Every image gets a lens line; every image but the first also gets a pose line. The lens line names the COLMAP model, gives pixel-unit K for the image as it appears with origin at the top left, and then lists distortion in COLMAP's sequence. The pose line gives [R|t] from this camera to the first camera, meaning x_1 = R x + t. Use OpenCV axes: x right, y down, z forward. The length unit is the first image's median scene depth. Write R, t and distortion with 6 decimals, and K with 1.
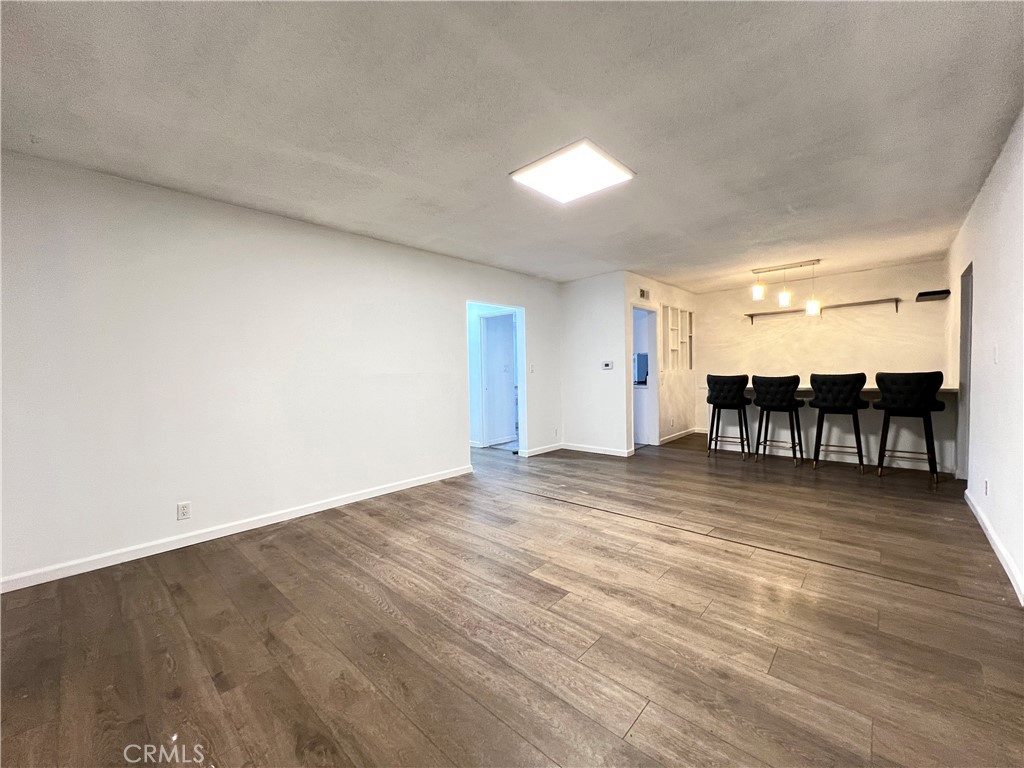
lens RADIAL K [[409.8, 0, 512.1], [0, 409.8, 386.9], [0, 0, 1]] dist [-0.000227, 0.000722]
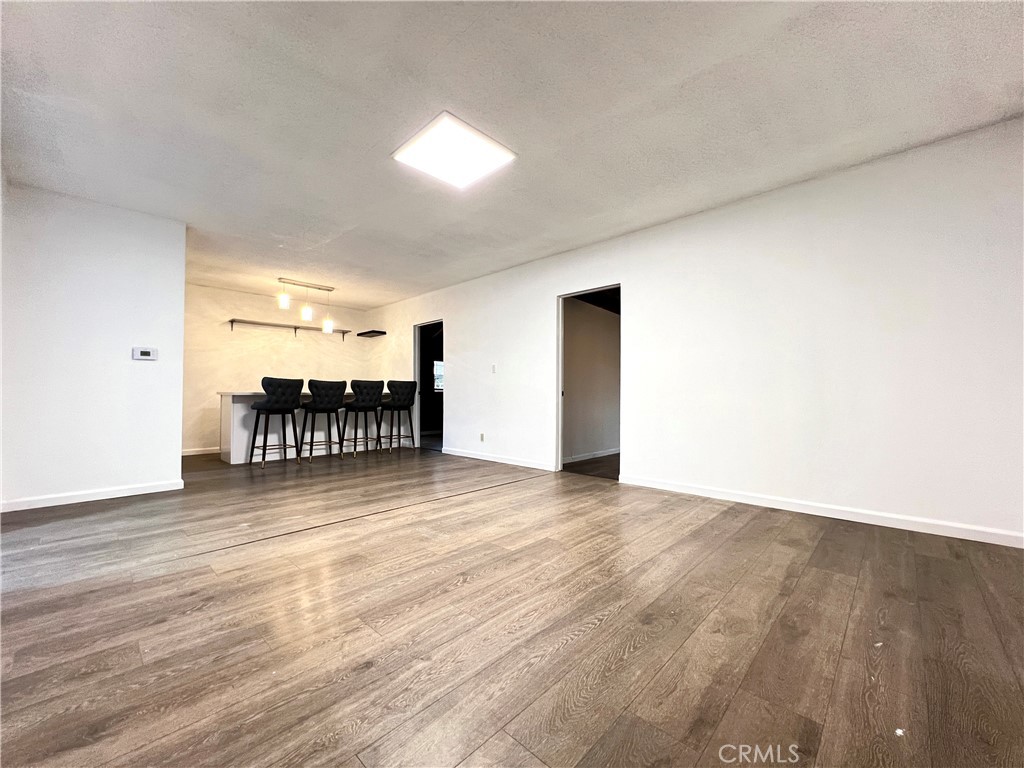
lens RADIAL K [[409.8, 0, 510.7], [0, 409.8, 380.7], [0, 0, 1]] dist [-0.000227, 0.000722]
pose [[0.014933, 0.057964, 0.998207, -0.646660], [0.036368, 0.997626, -0.058475, 0.077437], [-0.999227, 0.037176, 0.012790, 0.666546]]
